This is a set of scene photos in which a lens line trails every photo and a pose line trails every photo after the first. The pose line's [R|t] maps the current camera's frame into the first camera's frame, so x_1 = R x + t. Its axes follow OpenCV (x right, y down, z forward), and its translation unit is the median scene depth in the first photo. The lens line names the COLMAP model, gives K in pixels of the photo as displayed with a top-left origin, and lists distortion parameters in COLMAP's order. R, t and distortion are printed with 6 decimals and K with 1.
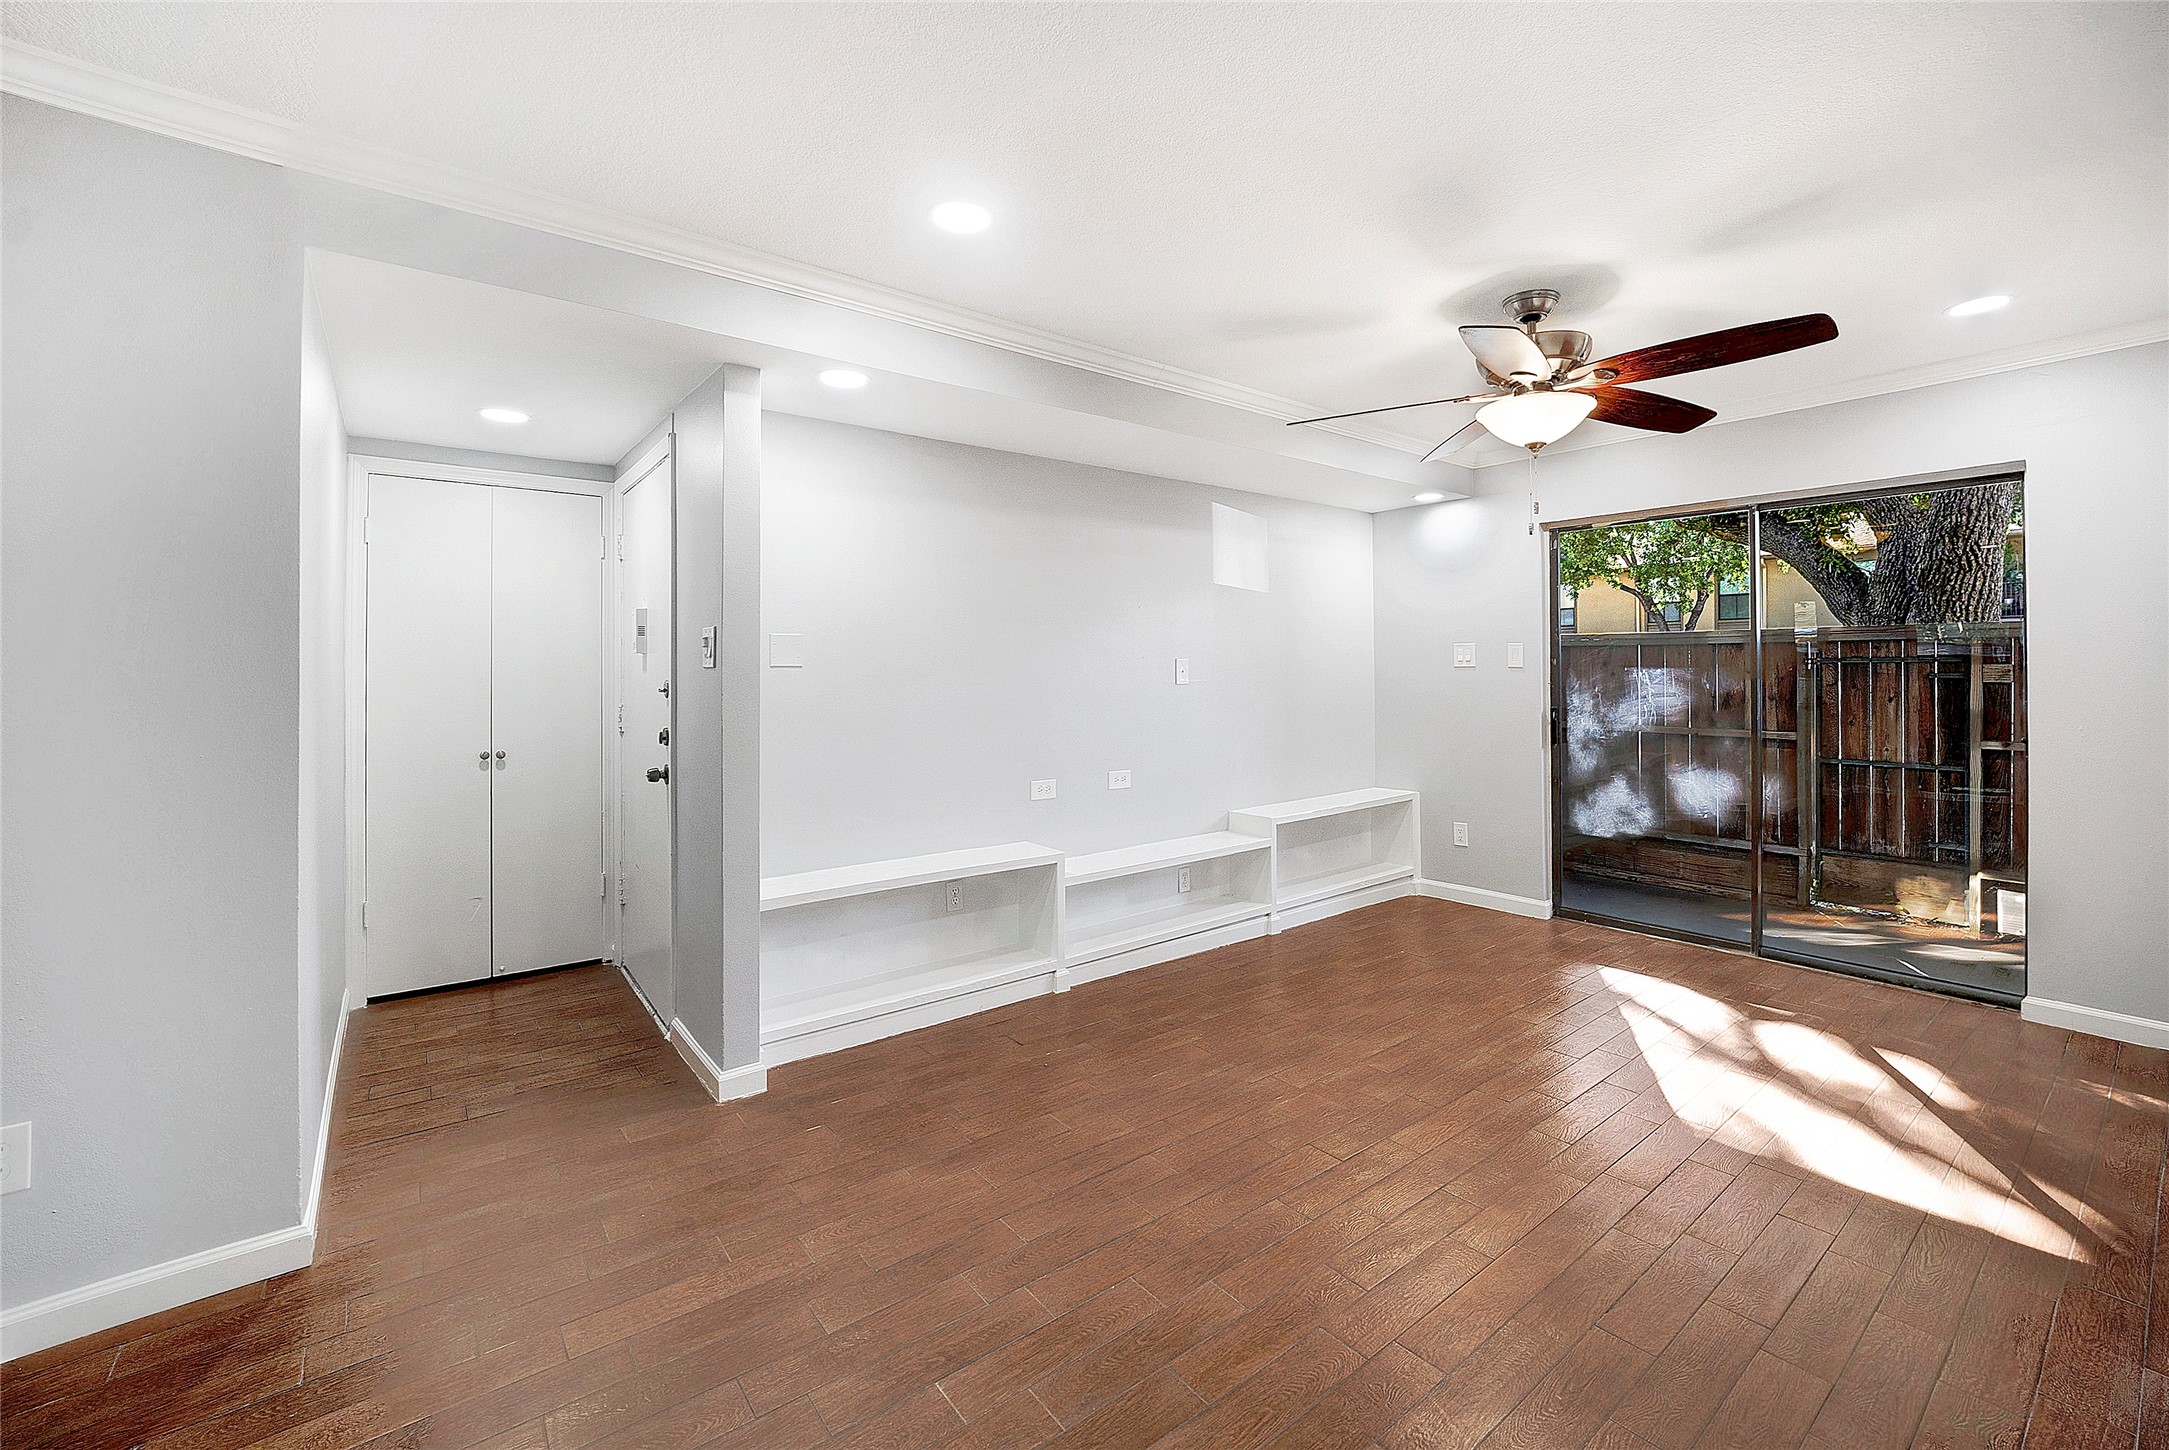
lens RADIAL K [[930.3, 0, 1110.3], [0, 930.3, 679.8], [0, 0, 1]] dist [-0.008703, 0.000366]
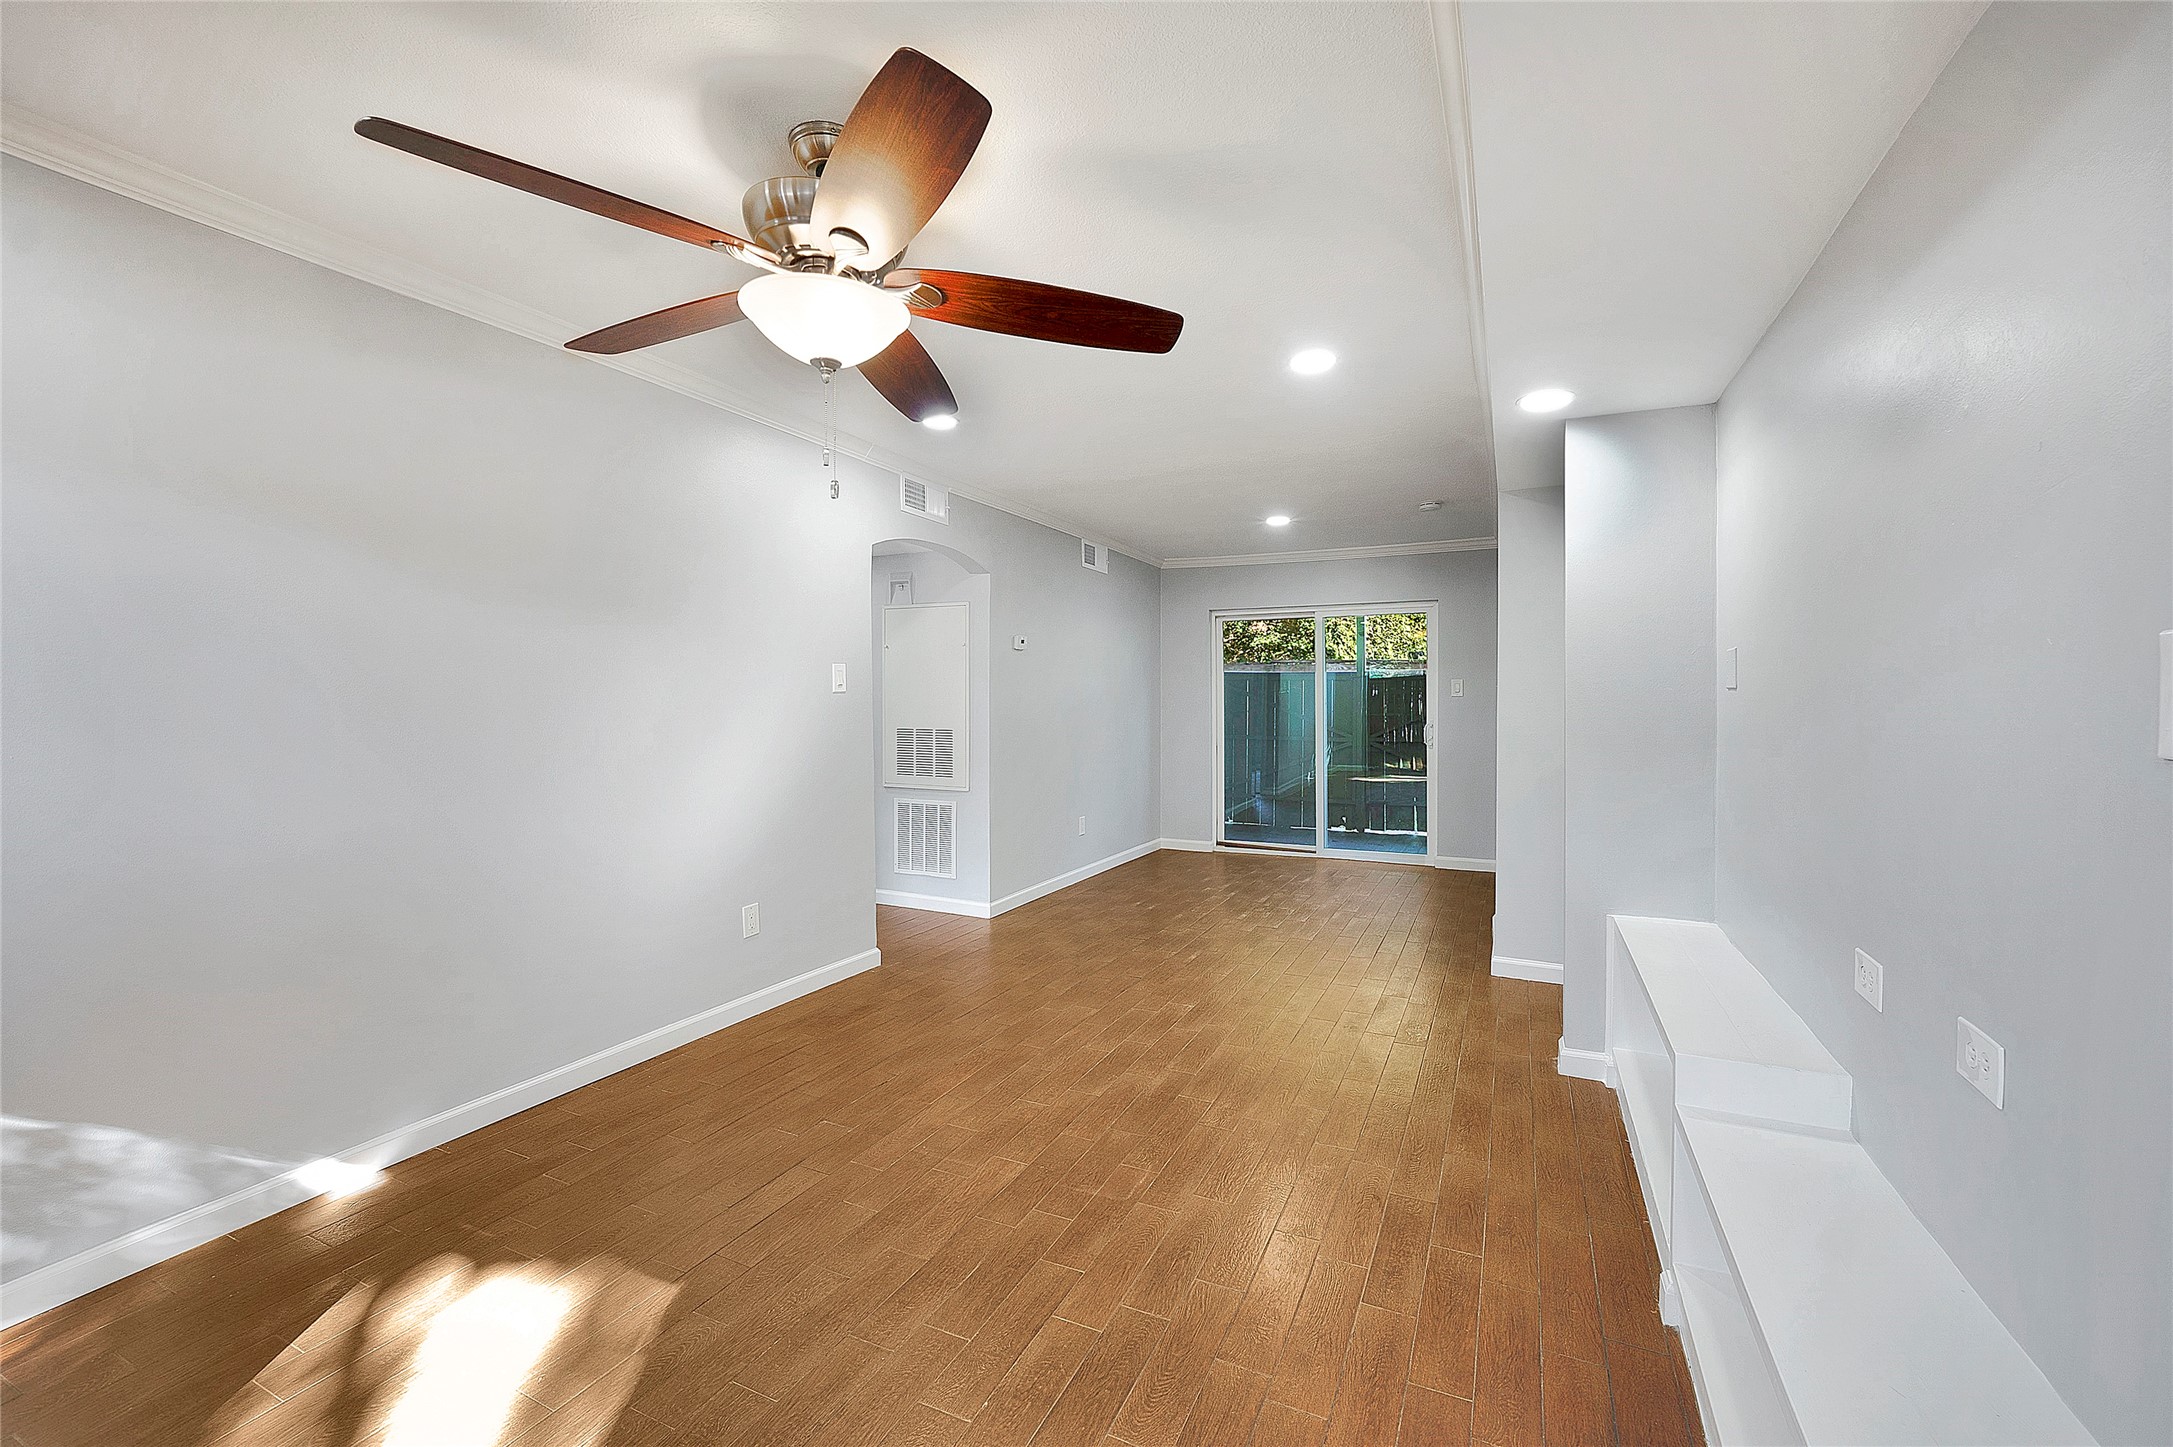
lens RADIAL K [[878.6, 0, 1103.9], [0, 878.6, 707.5], [0, 0, 1]] dist [-0.002569, -0.000021]
pose [[-0.898950, 0.005784, -0.438013, 0.379266], [-0.003917, 0.999767, 0.021240, -0.007301], [0.438034, 0.020809, -0.898718, 1.121668]]
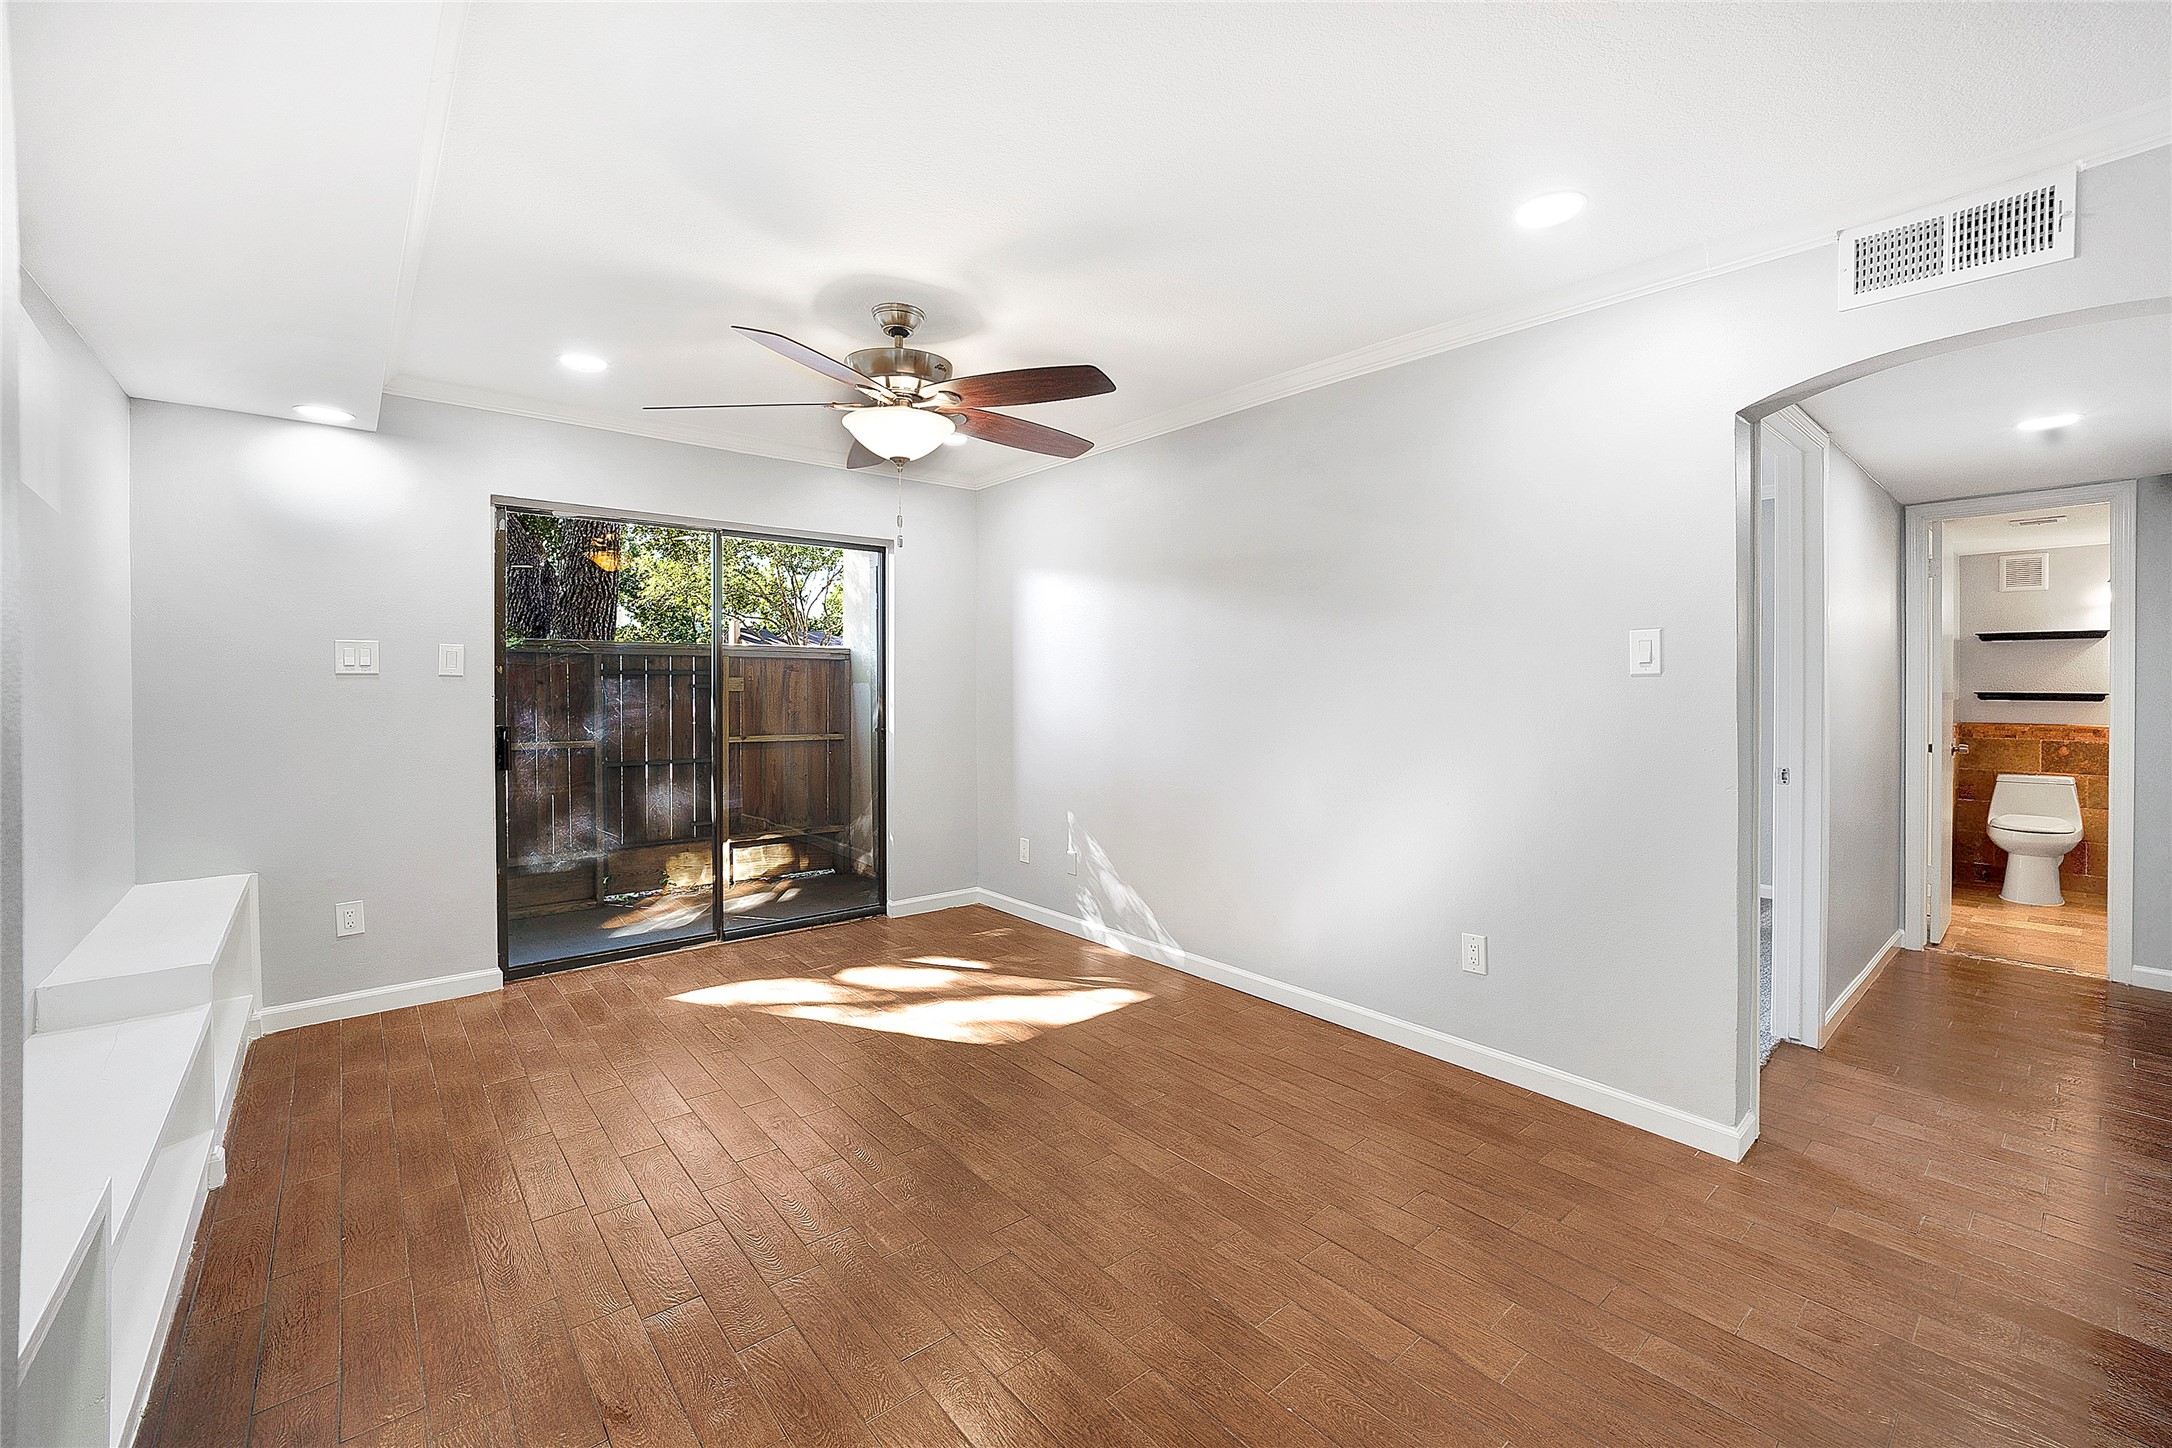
lens RADIAL K [[922.2, 0, 1135.9], [0, 922.2, 691.9], [0, 0, 1]] dist [-0.011356, 0.000185]
pose [[-0.039305, -0.013361, 0.999138, -0.384991], [0.015185, 0.999787, 0.013967, -0.004688], [-0.999112, 0.015721, -0.039093, 0.521137]]
